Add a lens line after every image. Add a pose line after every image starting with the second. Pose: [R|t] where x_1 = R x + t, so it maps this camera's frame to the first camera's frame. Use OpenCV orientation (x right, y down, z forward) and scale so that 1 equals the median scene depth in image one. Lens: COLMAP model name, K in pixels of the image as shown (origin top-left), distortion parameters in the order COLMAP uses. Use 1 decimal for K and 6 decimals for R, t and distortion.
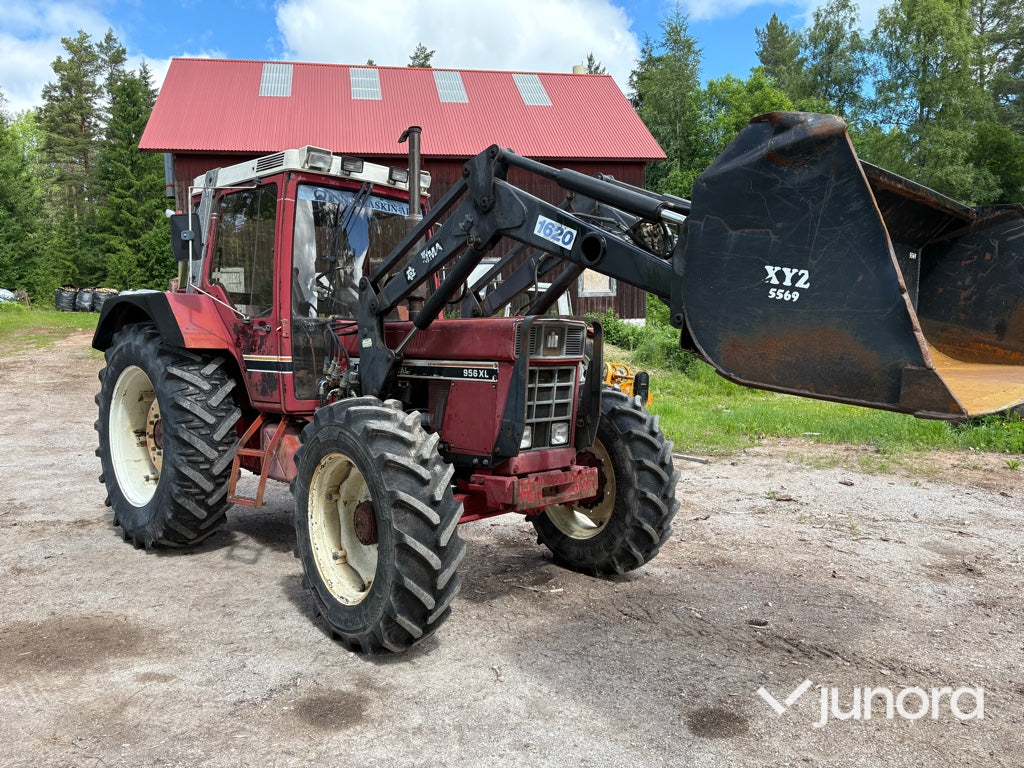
lens RADIAL K [[776.7, 0, 516.5], [0, 776.7, 387.7], [0, 0, 1]] dist [0.049008, -0.049321]
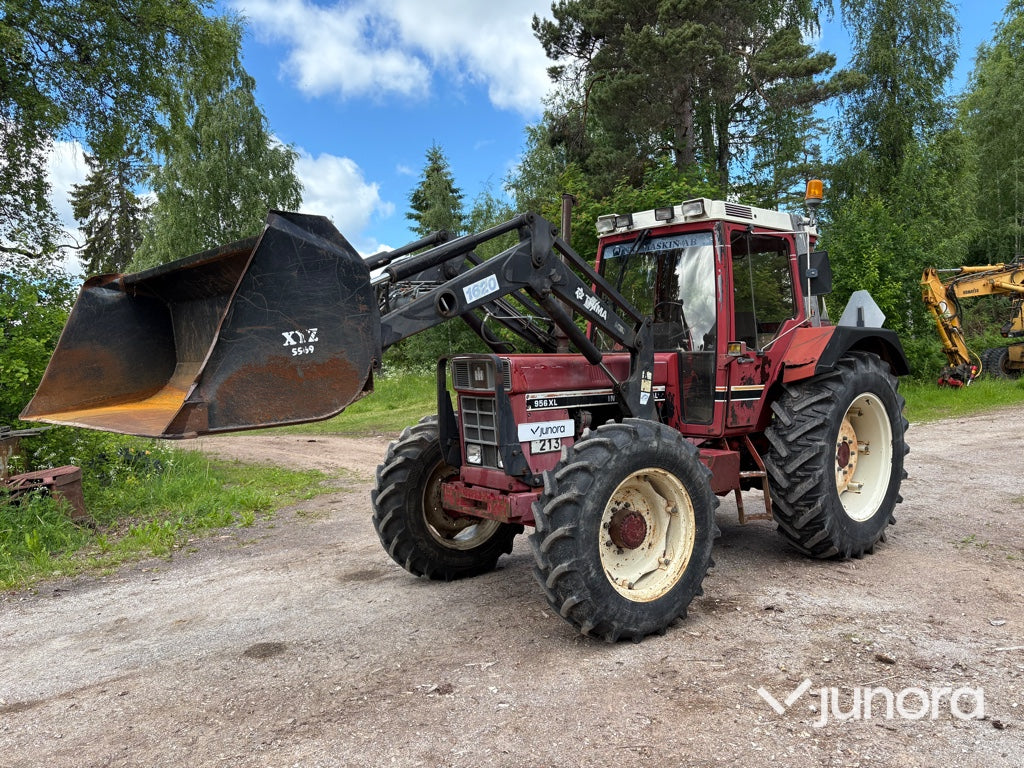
lens RADIAL K [[776.7, 0, 506.1], [0, 776.7, 382.1], [0, 0, 1]] dist [0.049008, -0.049321]
pose [[-0.045212, 0.023590, -0.998699, 1.246330], [-0.036352, 0.999020, 0.025243, -0.090602], [0.998316, 0.037446, -0.044310, 1.099534]]
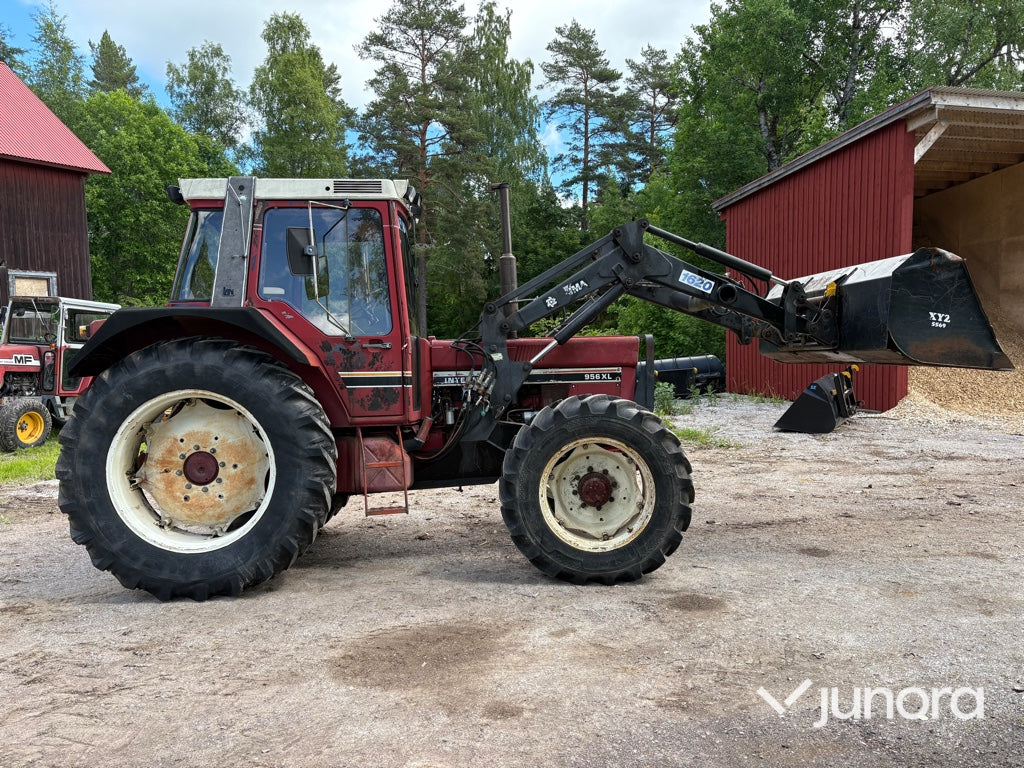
lens RADIAL K [[776.7, 0, 504.9], [0, 776.7, 385.9], [0, 0, 1]] dist [0.049008, -0.049321]
pose [[0.658534, -0.039113, 0.751534, -1.315722], [0.067633, 0.997683, -0.007340, -0.003723], [-0.749506, 0.055662, 0.659653, 0.245881]]
